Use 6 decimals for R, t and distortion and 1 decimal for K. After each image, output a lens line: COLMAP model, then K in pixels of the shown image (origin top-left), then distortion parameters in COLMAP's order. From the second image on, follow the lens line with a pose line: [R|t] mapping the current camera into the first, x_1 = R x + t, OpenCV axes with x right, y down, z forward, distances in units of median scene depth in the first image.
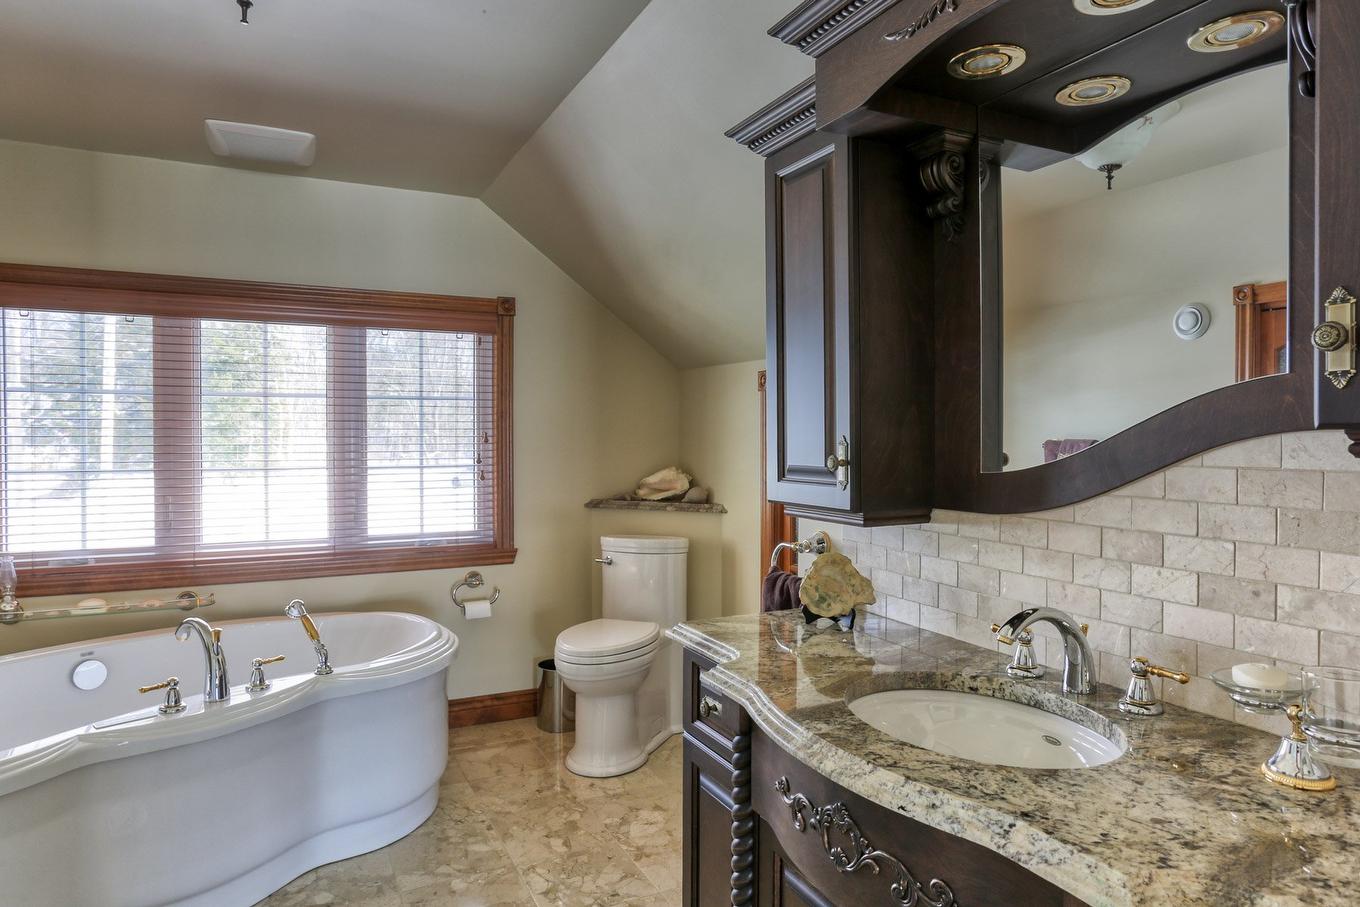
lens RADIAL K [[700.3, 0, 680.0], [0, 700.3, 453.5], [0, 0, 1]] dist [-0.055911, 0.035144]
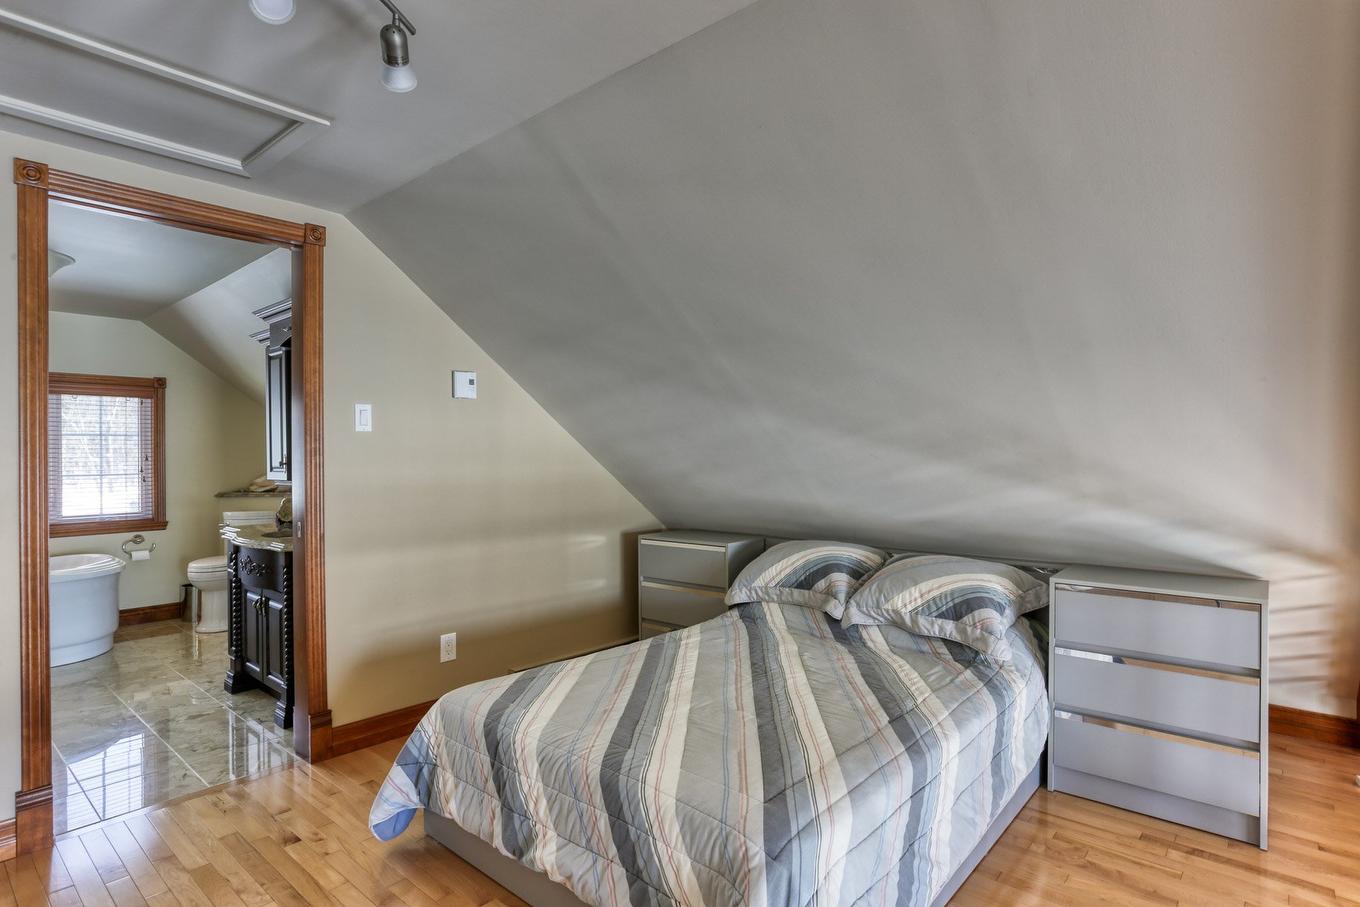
lens RADIAL K [[700.3, 0, 680.0], [0, 700.3, 453.5], [0, 0, 1]] dist [-0.055911, 0.035144]
pose [[0.936812, -0.010264, 0.349684, 0.375197], [0.019803, 0.999523, -0.023716, 0.034016], [-0.349273, 0.029143, 0.936568, -1.080871]]
